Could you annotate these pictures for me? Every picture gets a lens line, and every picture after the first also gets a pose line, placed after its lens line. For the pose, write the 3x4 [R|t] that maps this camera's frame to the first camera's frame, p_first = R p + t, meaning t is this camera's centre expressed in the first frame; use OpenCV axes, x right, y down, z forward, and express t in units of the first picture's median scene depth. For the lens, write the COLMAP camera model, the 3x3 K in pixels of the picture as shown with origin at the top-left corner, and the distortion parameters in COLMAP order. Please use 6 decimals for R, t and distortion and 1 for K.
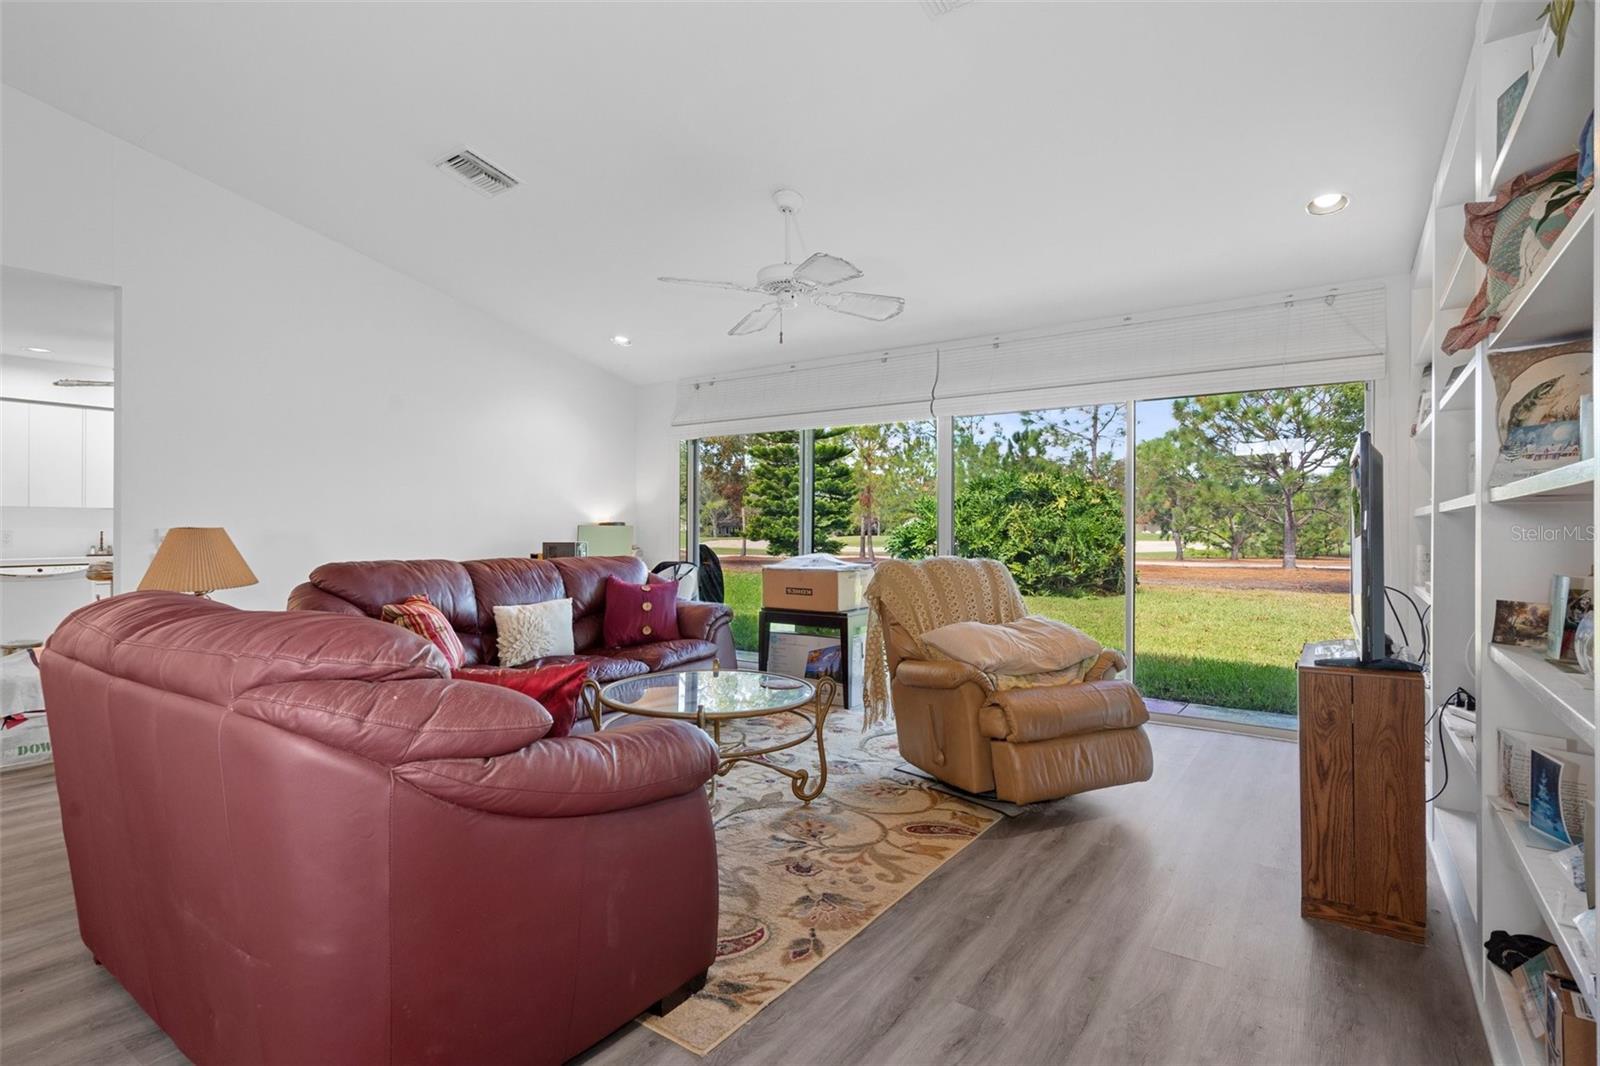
lens RADIAL K [[767.7, 0, 799.8], [0, 767.7, 512.9], [0, 0, 1]] dist [0.001242, 0.000133]
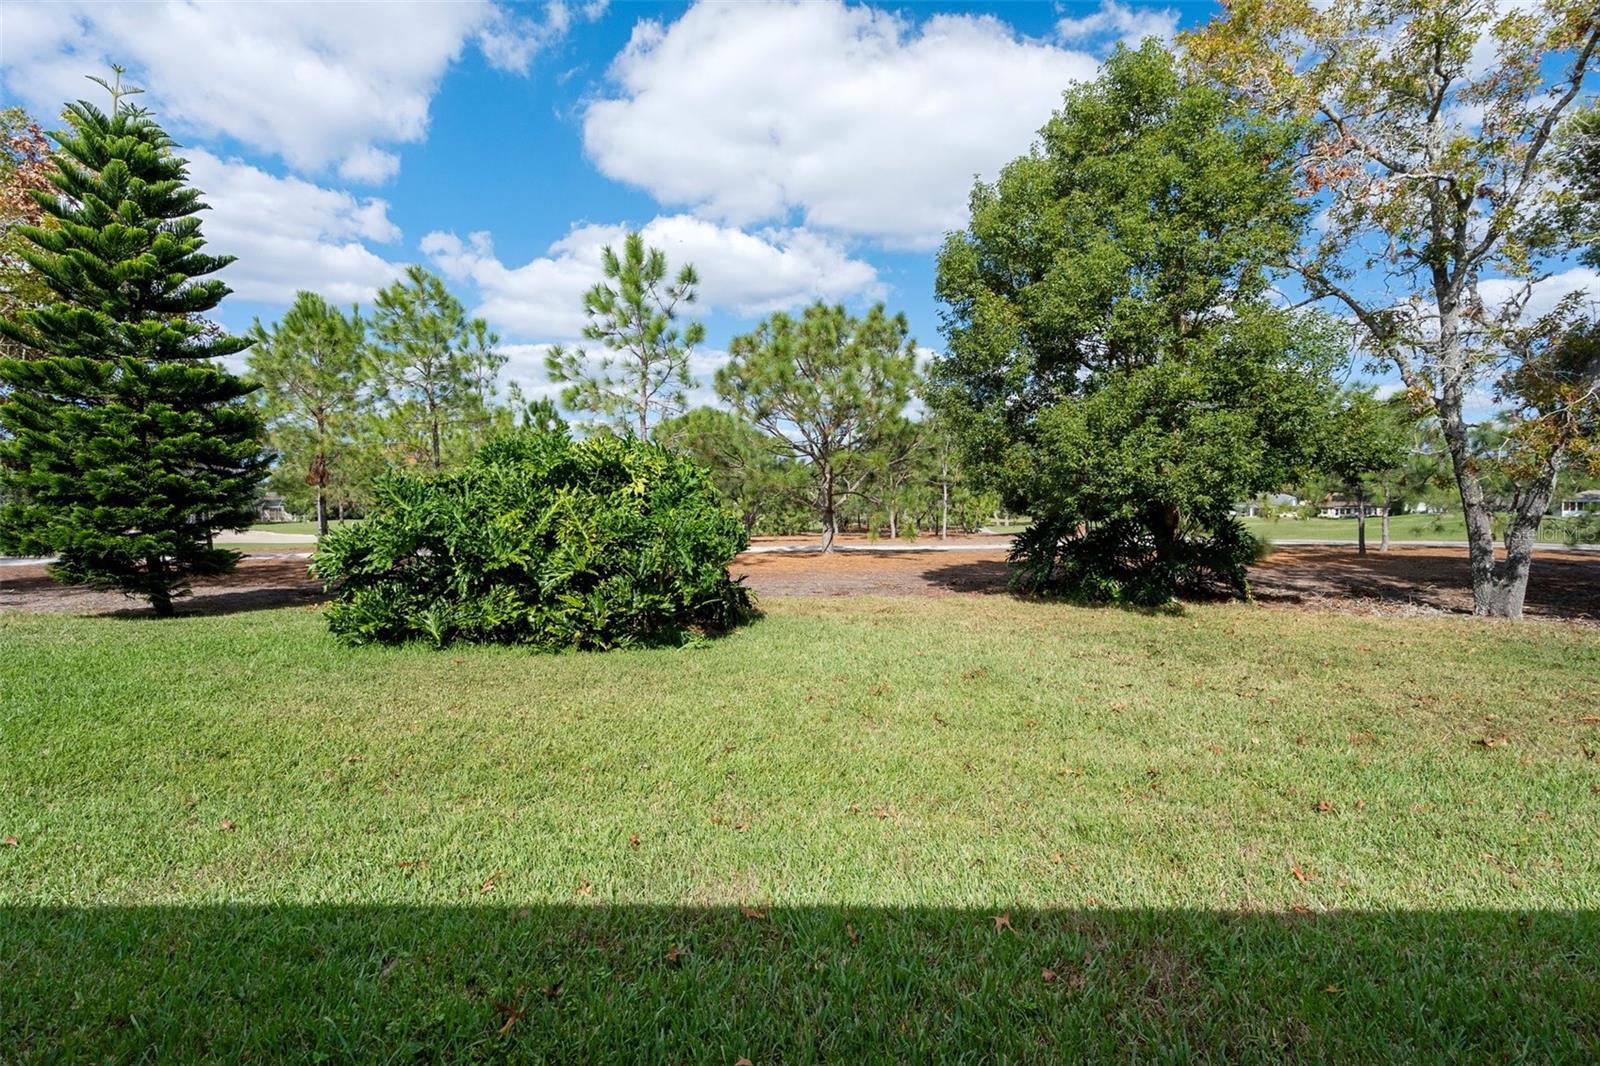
lens RADIAL K [[767.7, 0, 799.8], [0, 767.7, 512.9], [0, 0, 1]] dist [0.001242, 0.000133]
pose [[0.815430, -0.010317, 0.578763, 0.087541], [-0.003779, 0.999725, 0.023146, -0.005566], [-0.578843, -0.021060, 0.815167, 0.419357]]
